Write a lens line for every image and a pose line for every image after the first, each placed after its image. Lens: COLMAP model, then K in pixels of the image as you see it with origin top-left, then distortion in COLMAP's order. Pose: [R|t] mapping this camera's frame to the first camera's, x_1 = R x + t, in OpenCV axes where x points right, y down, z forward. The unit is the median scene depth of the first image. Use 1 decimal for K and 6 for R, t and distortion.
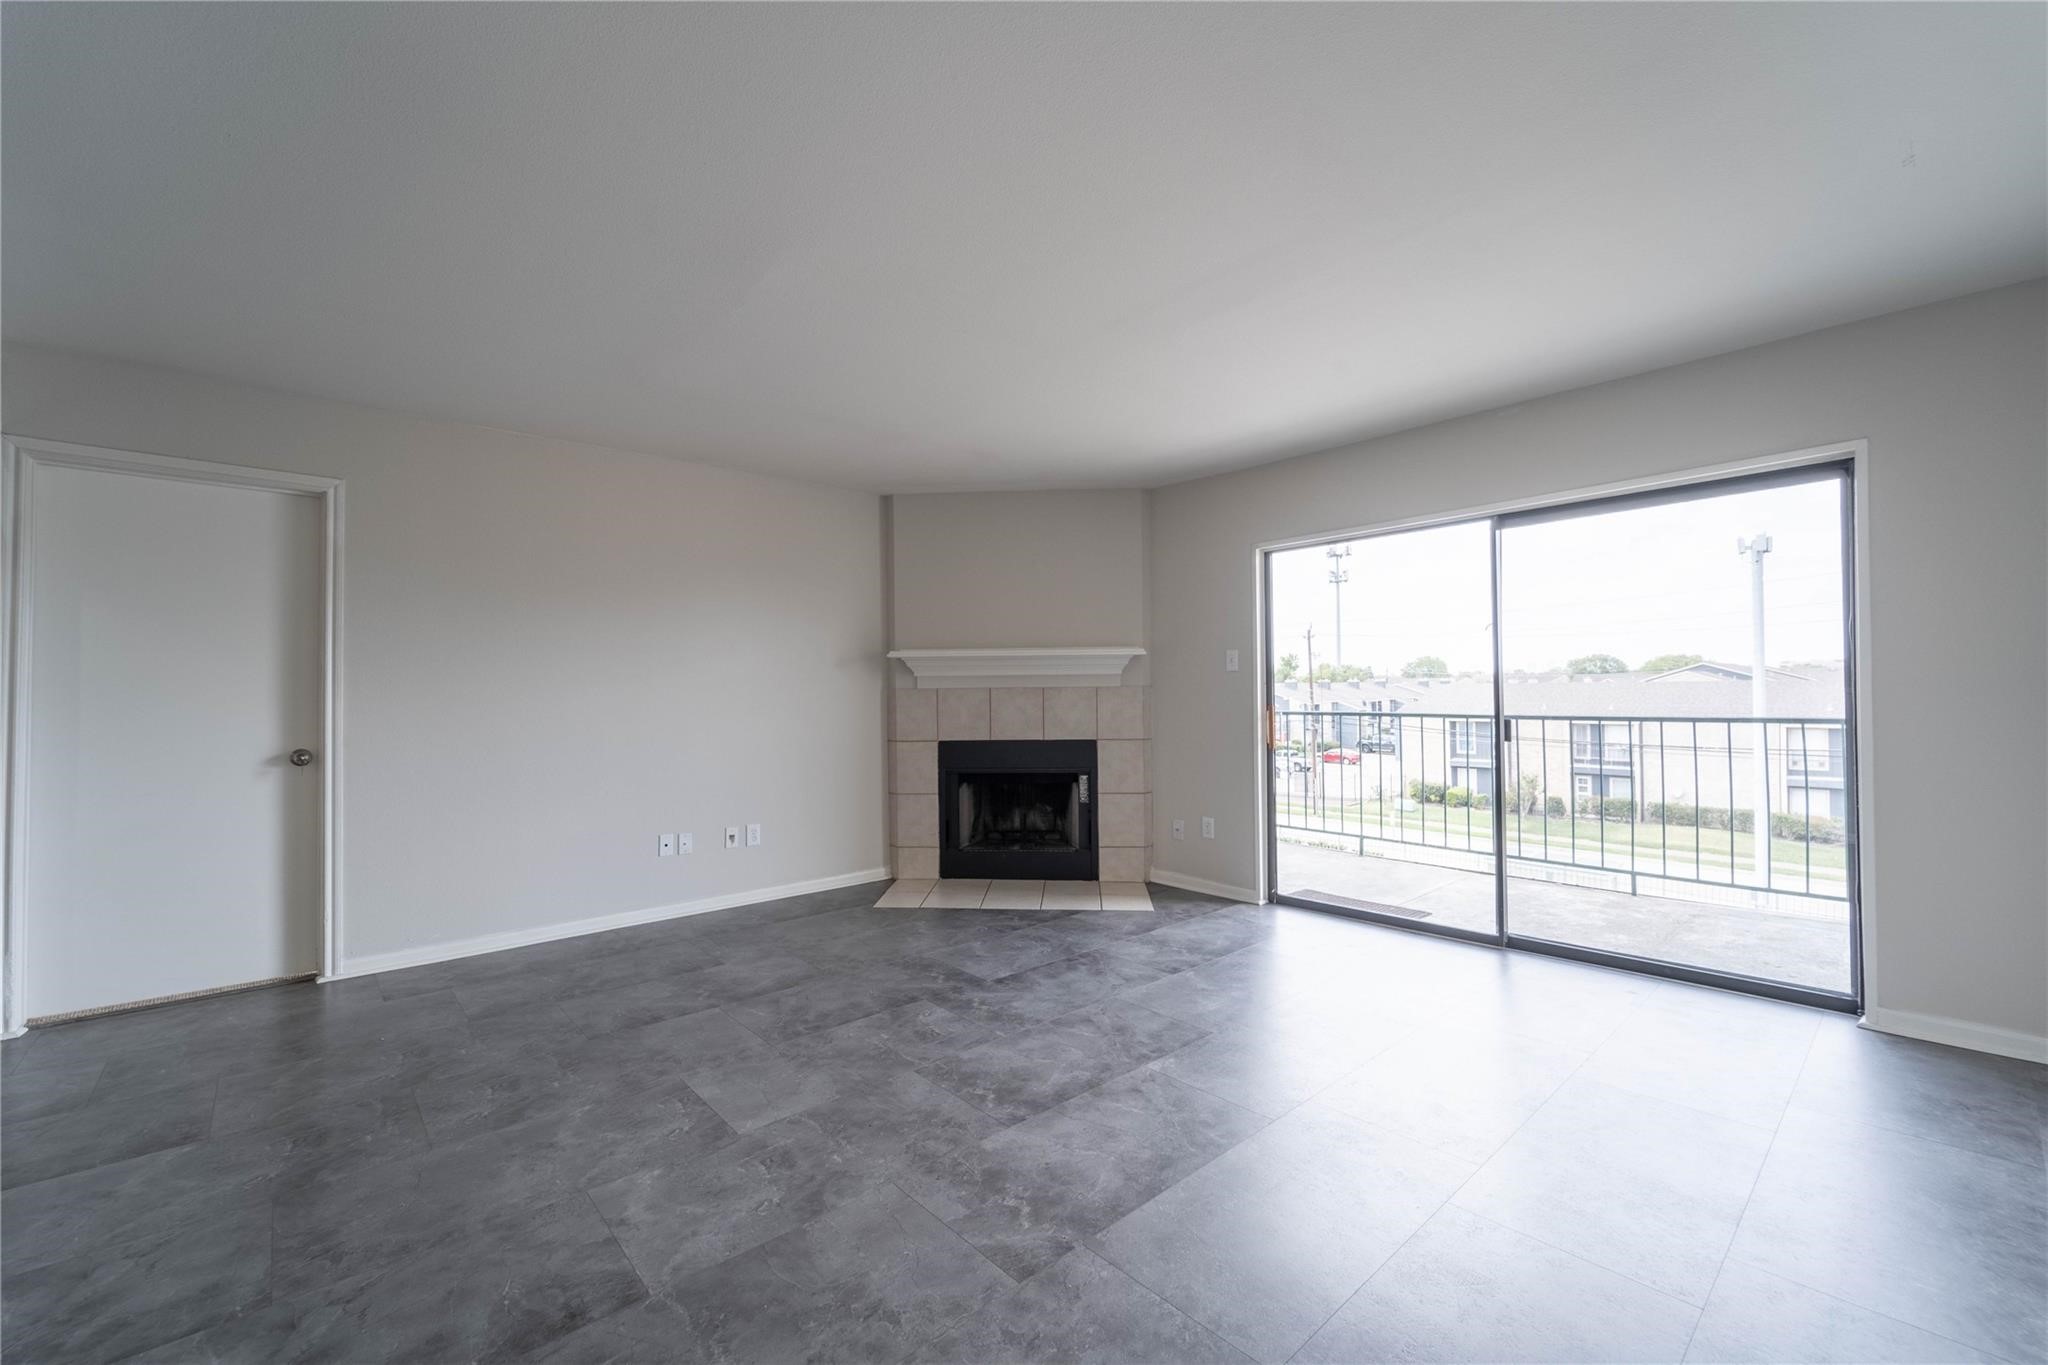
lens RADIAL K [[828.2, 0, 1010.9], [0, 828.2, 683.4], [0, 0, 1]] dist [-0.001340, -0.000131]
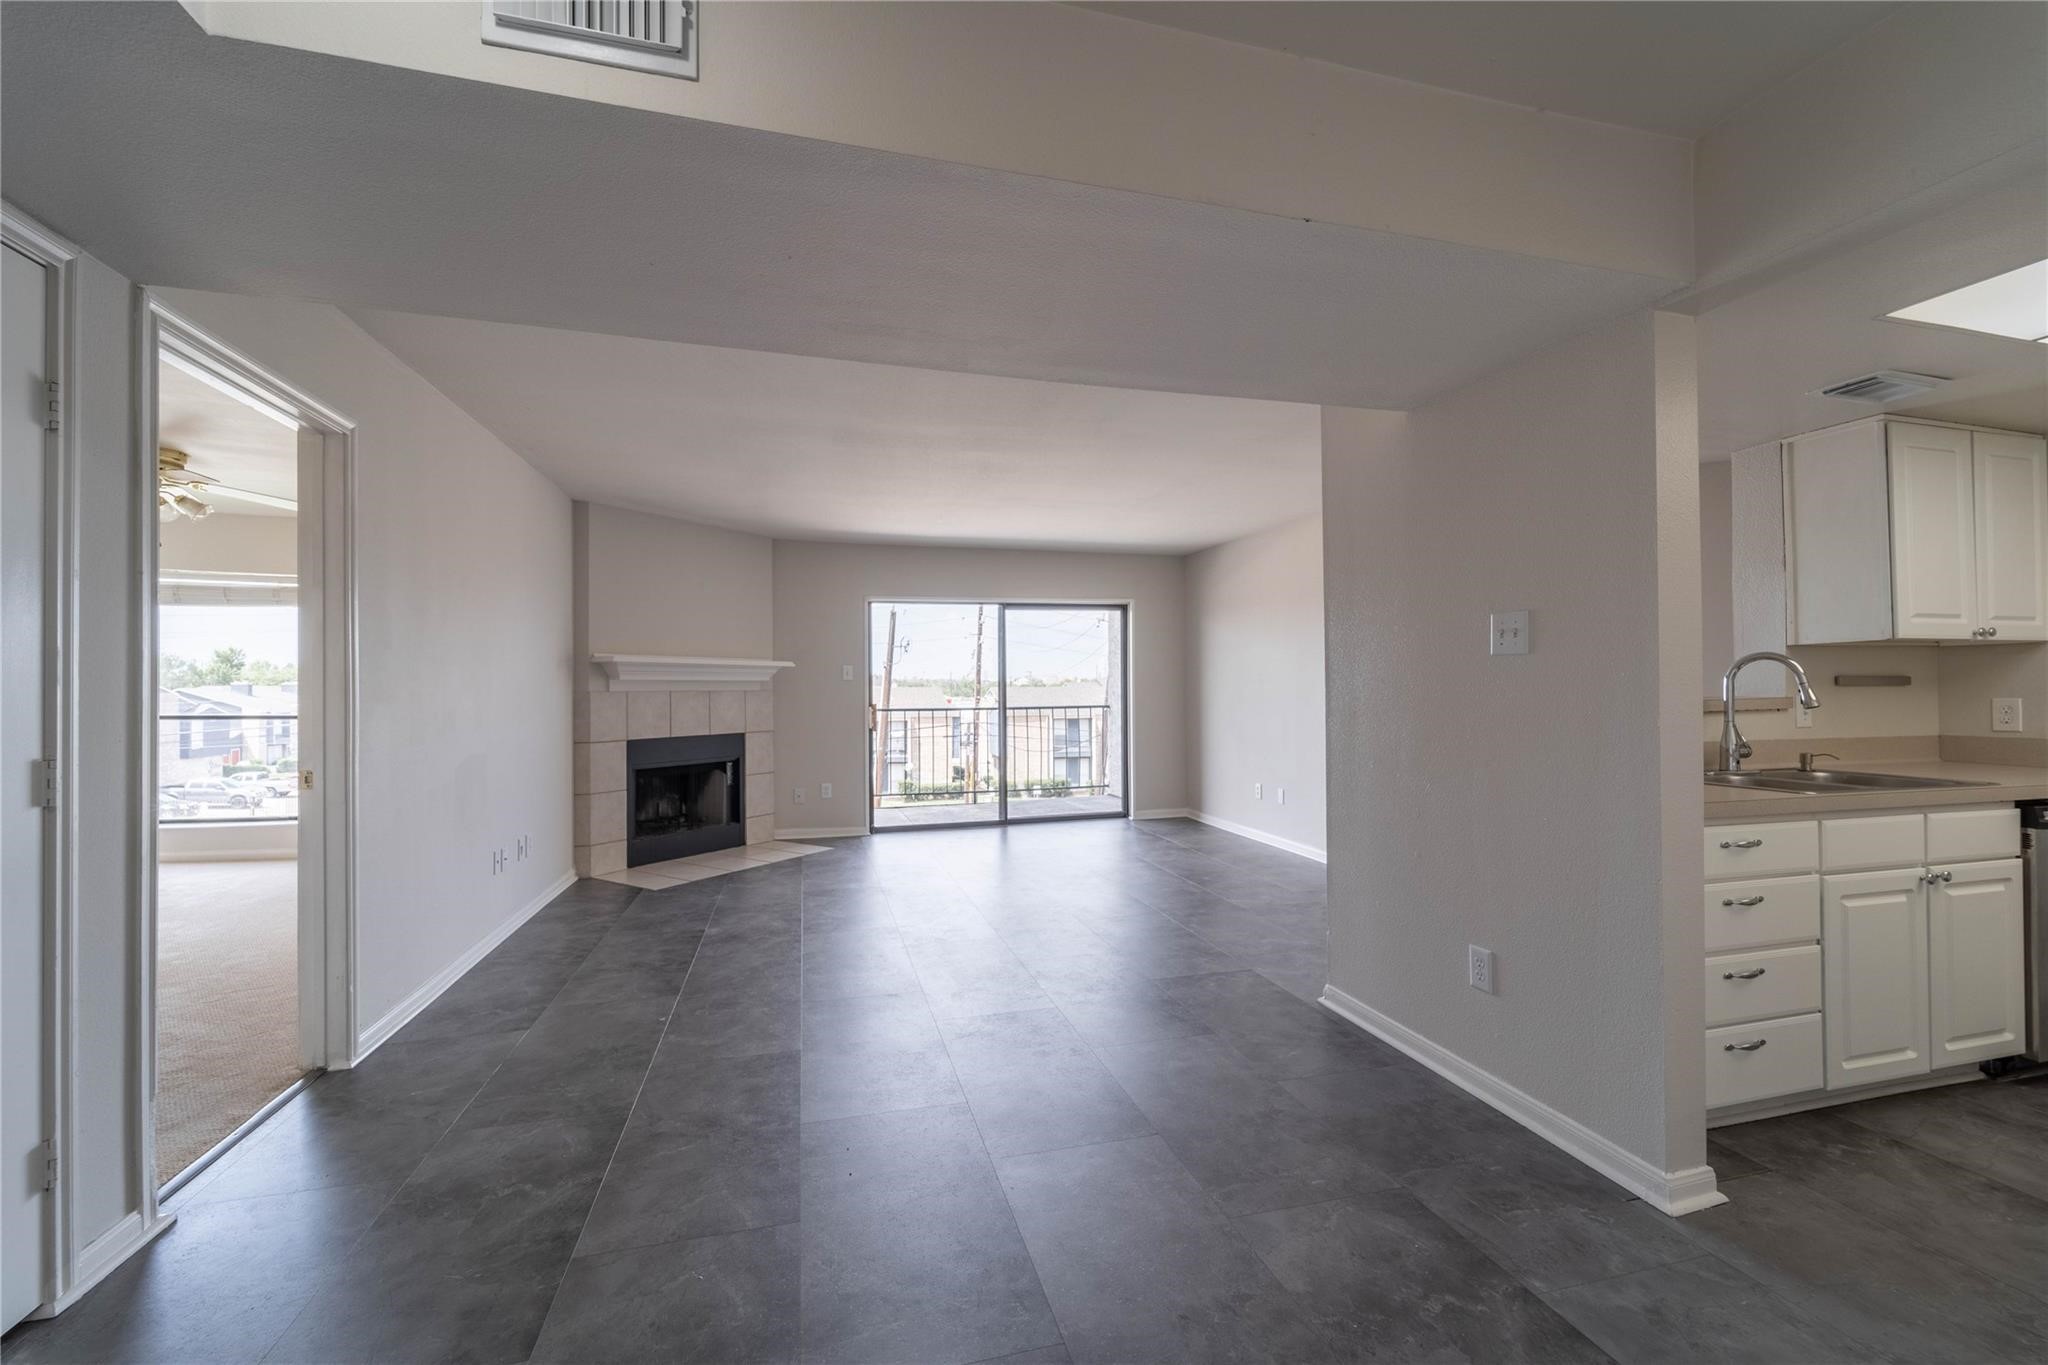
lens RADIAL K [[823.3, 0, 1023.9], [0, 823.3, 685.6], [0, 0, 1]] dist [-0.016343, 0.000045]
pose [[0.451879, 0.009860, 0.892025, -0.812307], [-0.007011, 0.999947, -0.007501, 0.003003], [-0.892052, -0.002864, 0.451924, 0.062040]]
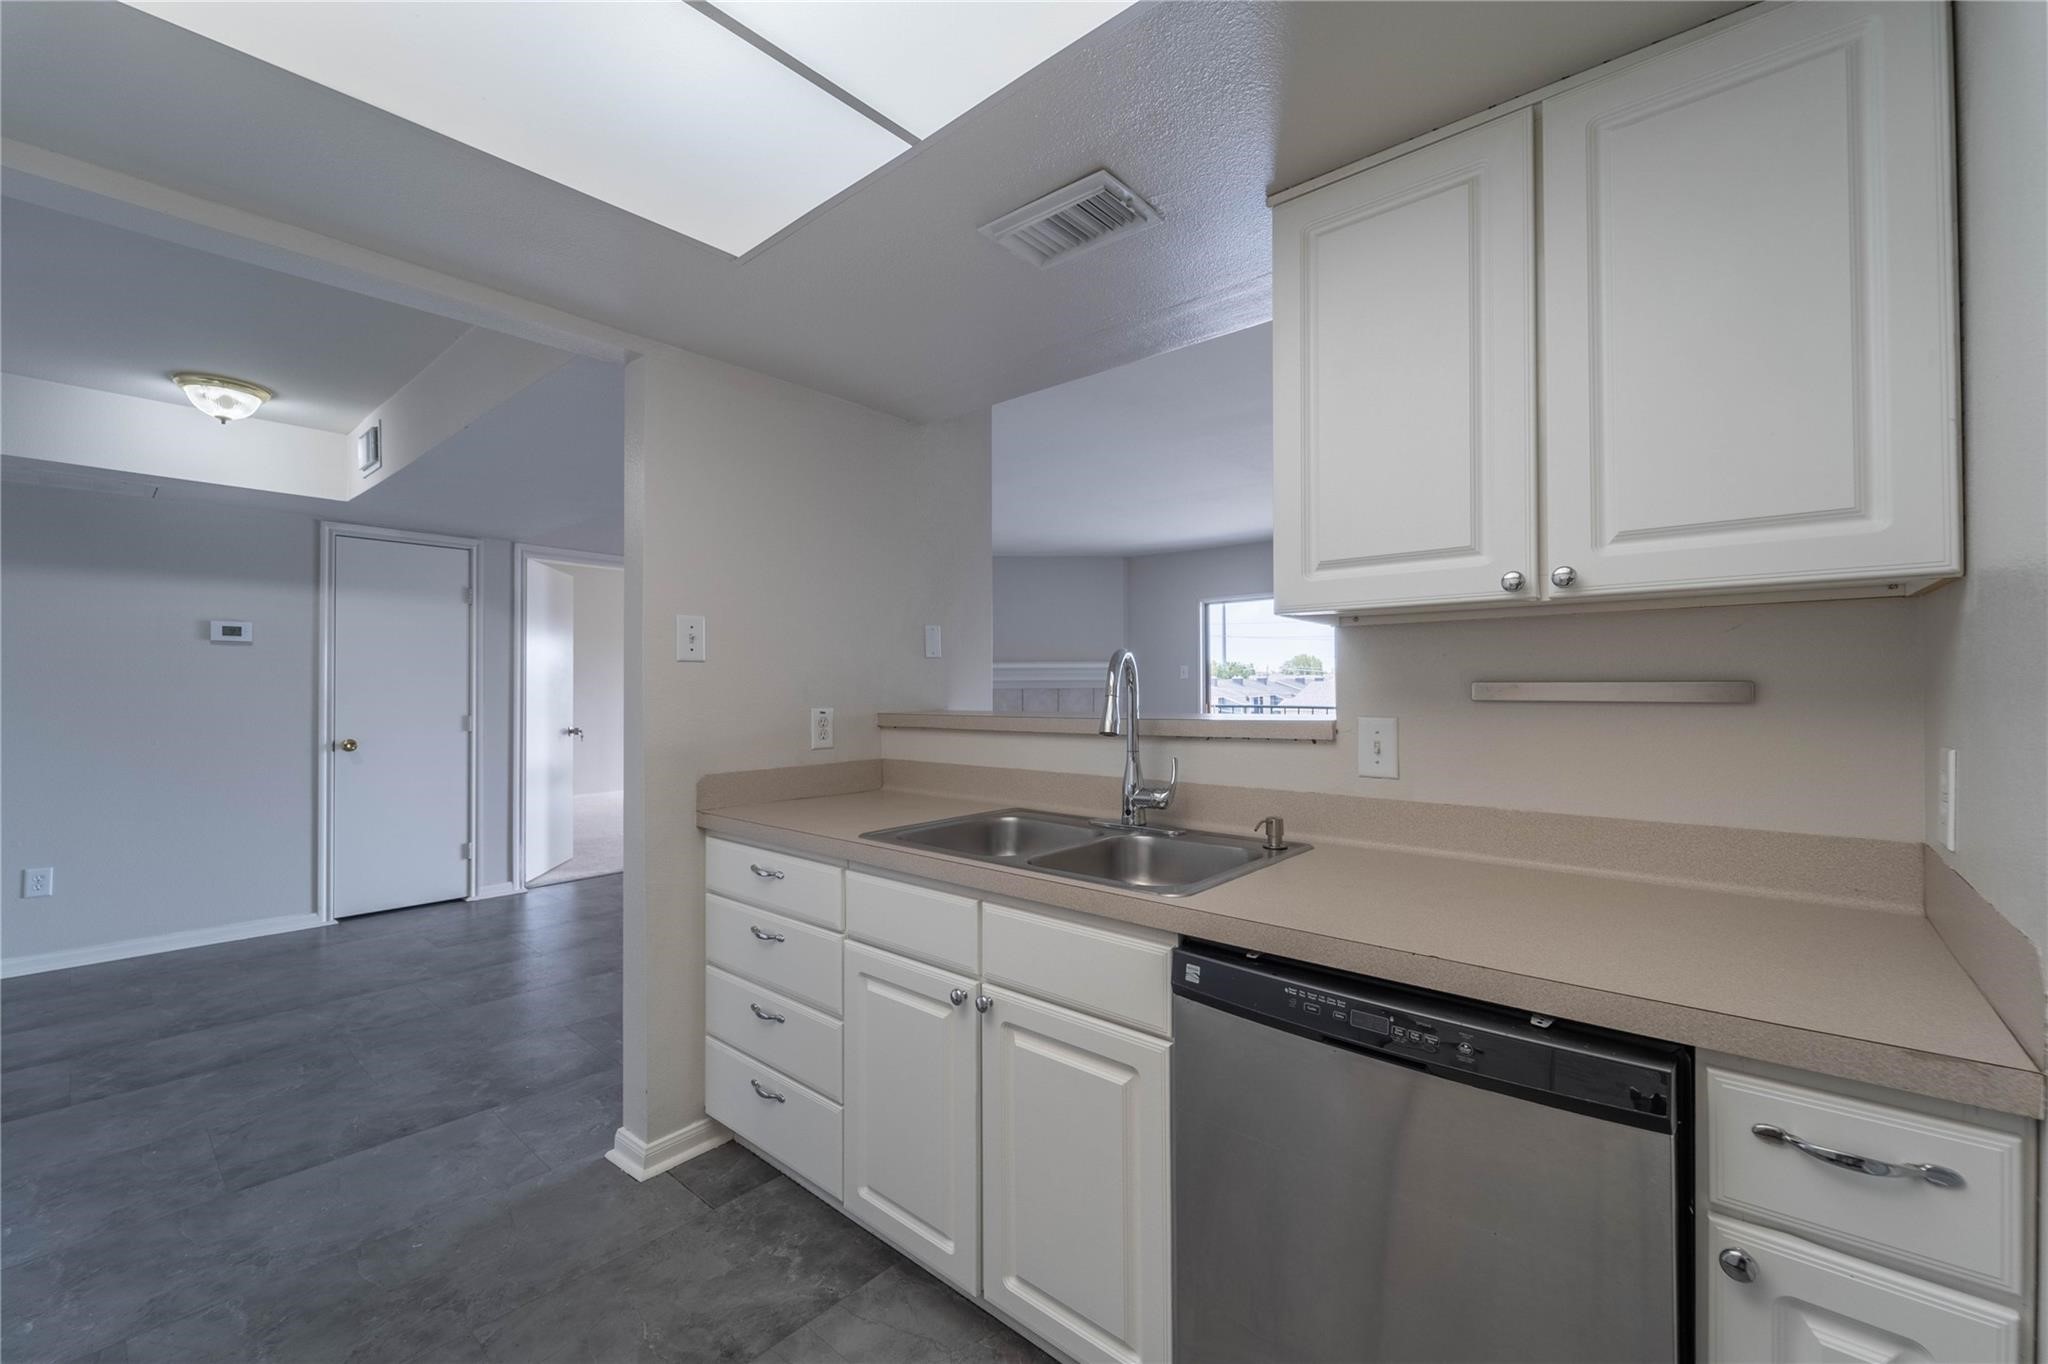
lens RADIAL K [[833.9, 0, 1024.0], [0, 833.9, 682.0], [0, 0, 1]] dist [-0.000385, -0.000253]
pose [[0.989857, 0.000893, 0.142066, -0.232619], [-0.001390, 0.999993, 0.003398, -0.013057], [-0.142062, -0.003561, 0.989851, -0.467593]]
